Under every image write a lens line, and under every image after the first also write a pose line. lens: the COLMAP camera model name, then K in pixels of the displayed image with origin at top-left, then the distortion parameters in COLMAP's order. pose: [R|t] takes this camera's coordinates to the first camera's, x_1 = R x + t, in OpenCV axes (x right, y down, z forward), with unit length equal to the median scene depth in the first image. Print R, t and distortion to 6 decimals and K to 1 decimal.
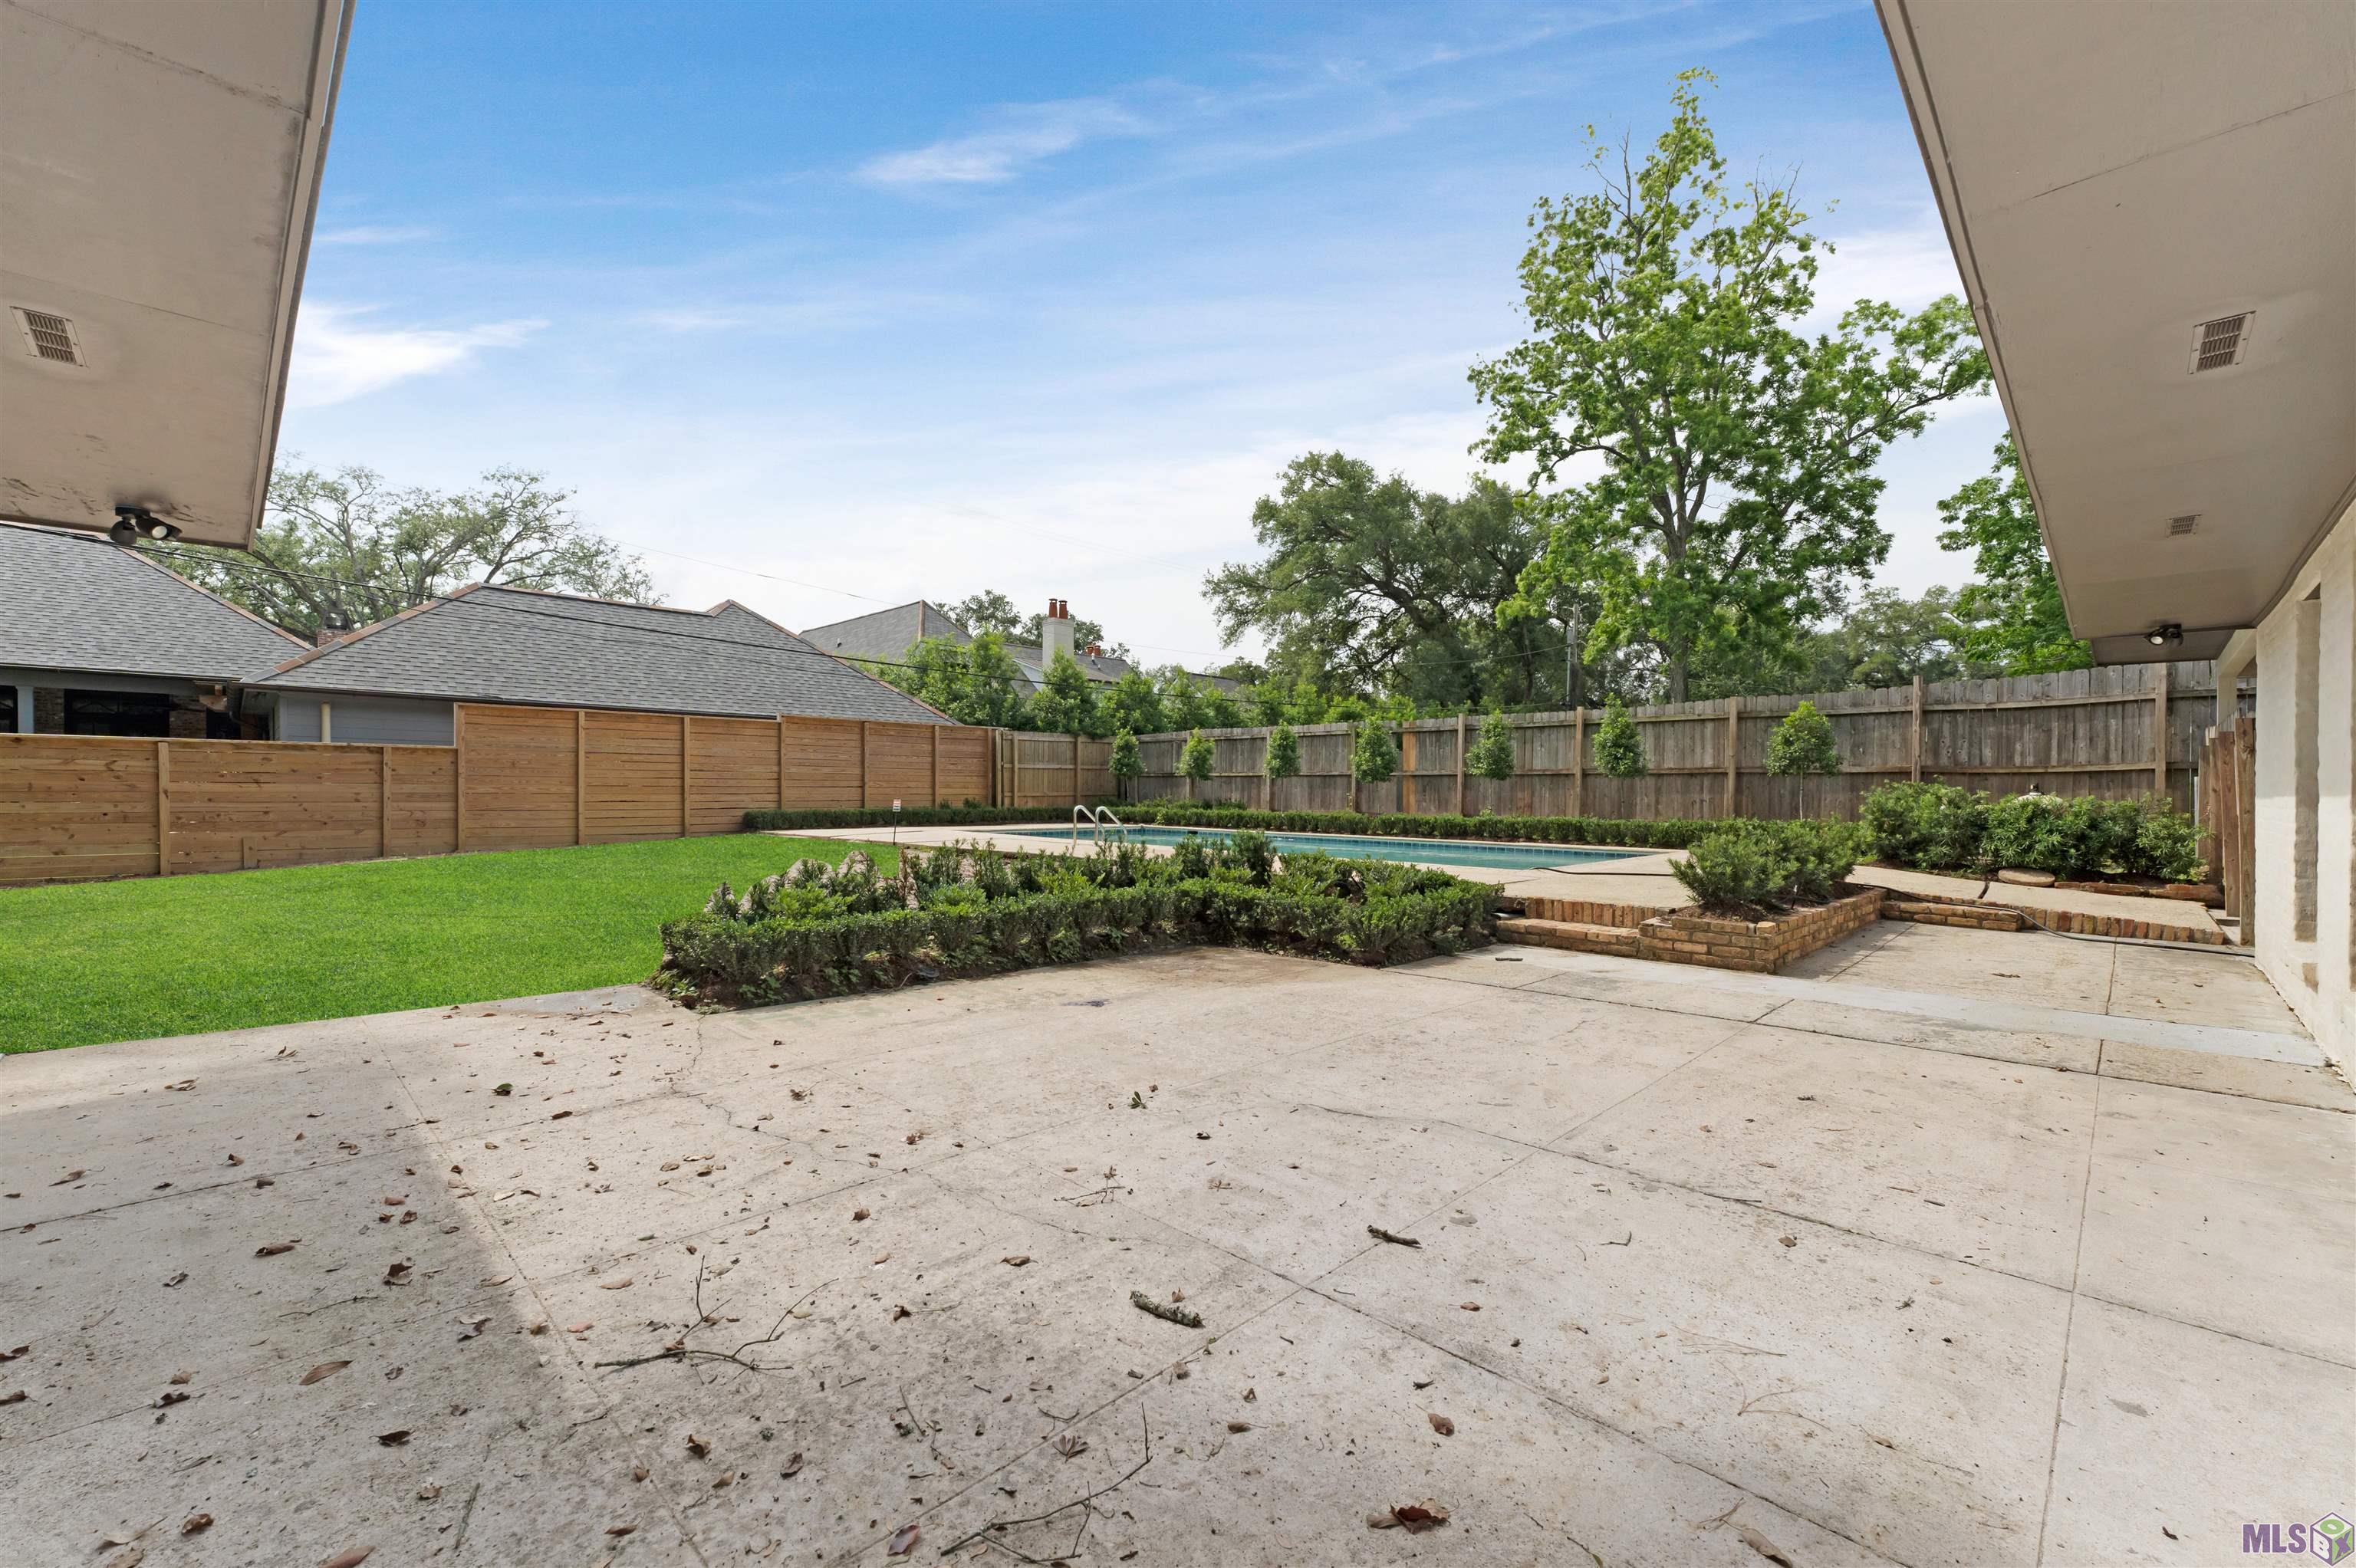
lens RADIAL K [[954.6, 0, 1178.0], [0, 954.6, 784.0], [0, 0, 1]] dist [0.002368, 0.000280]
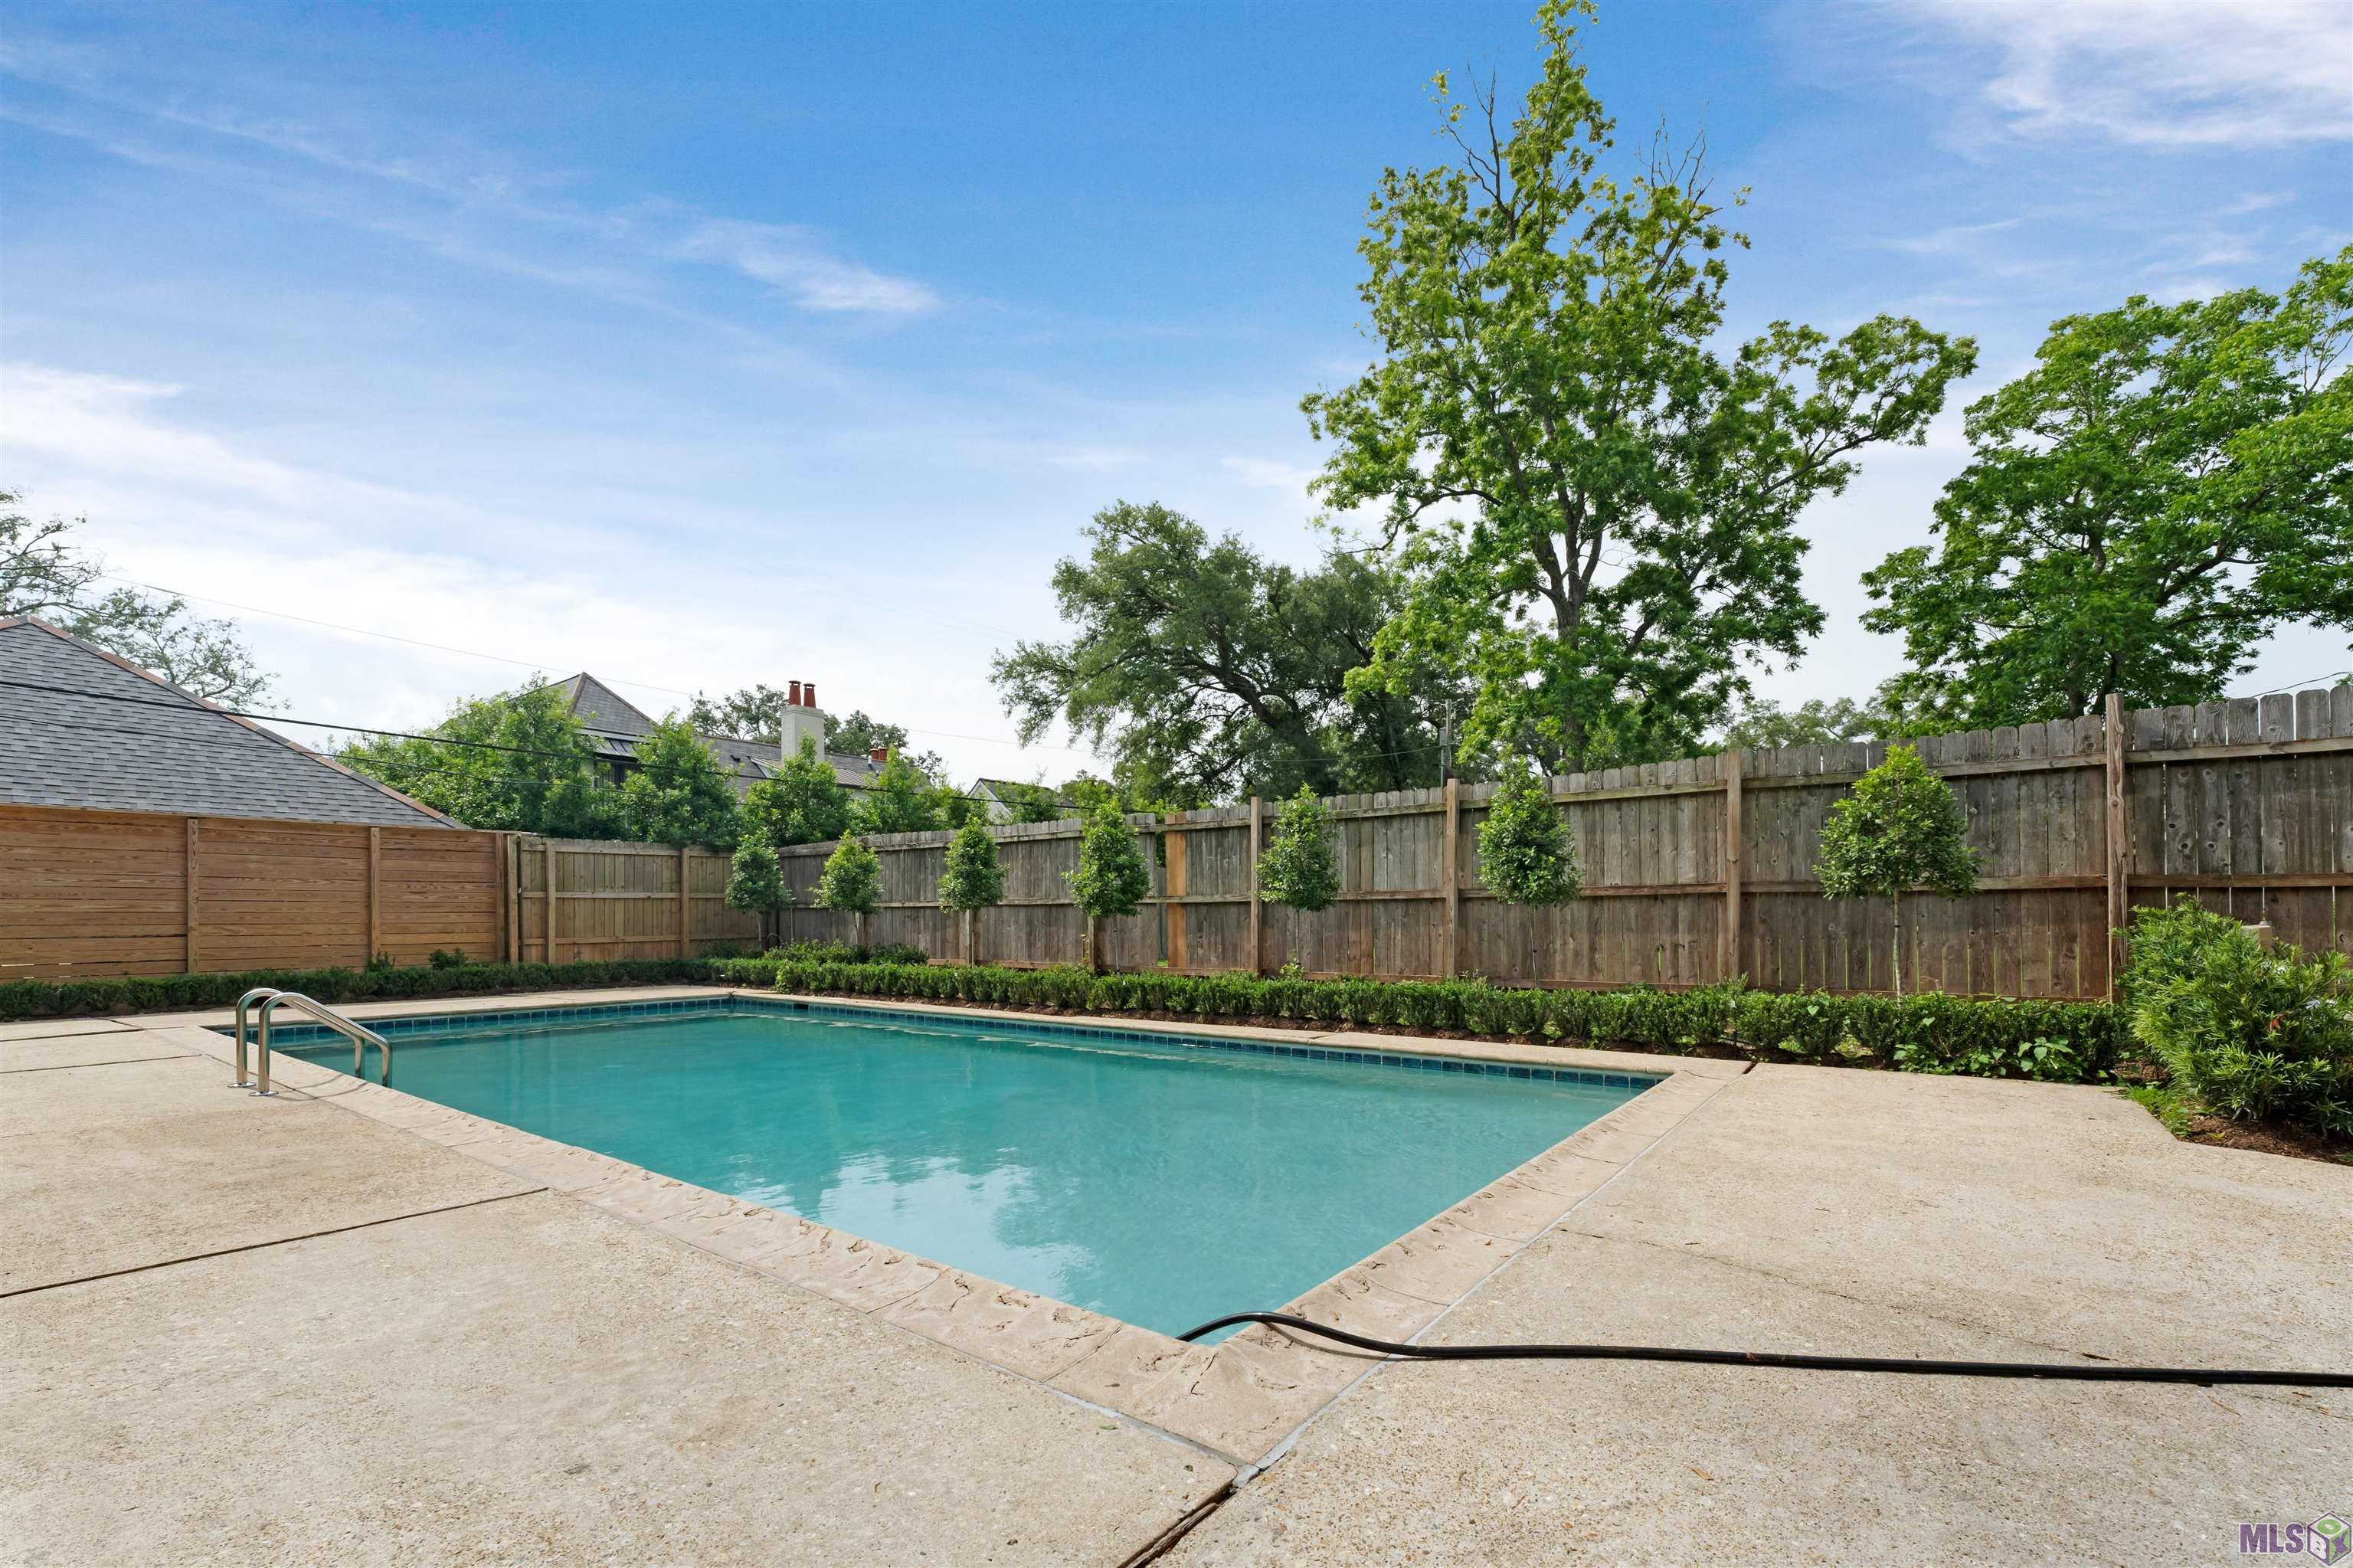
lens RADIAL K [[974.7, 0, 1108.7], [0, 974.7, 873.0], [0, 0, 1]] dist [0.001947, 0.000286]
pose [[0.998539, -0.008995, 0.053287, 0.089823], [0.011150, 0.999126, -0.040285, -0.002197], [-0.052878, 0.040820, 0.997766, 0.210027]]
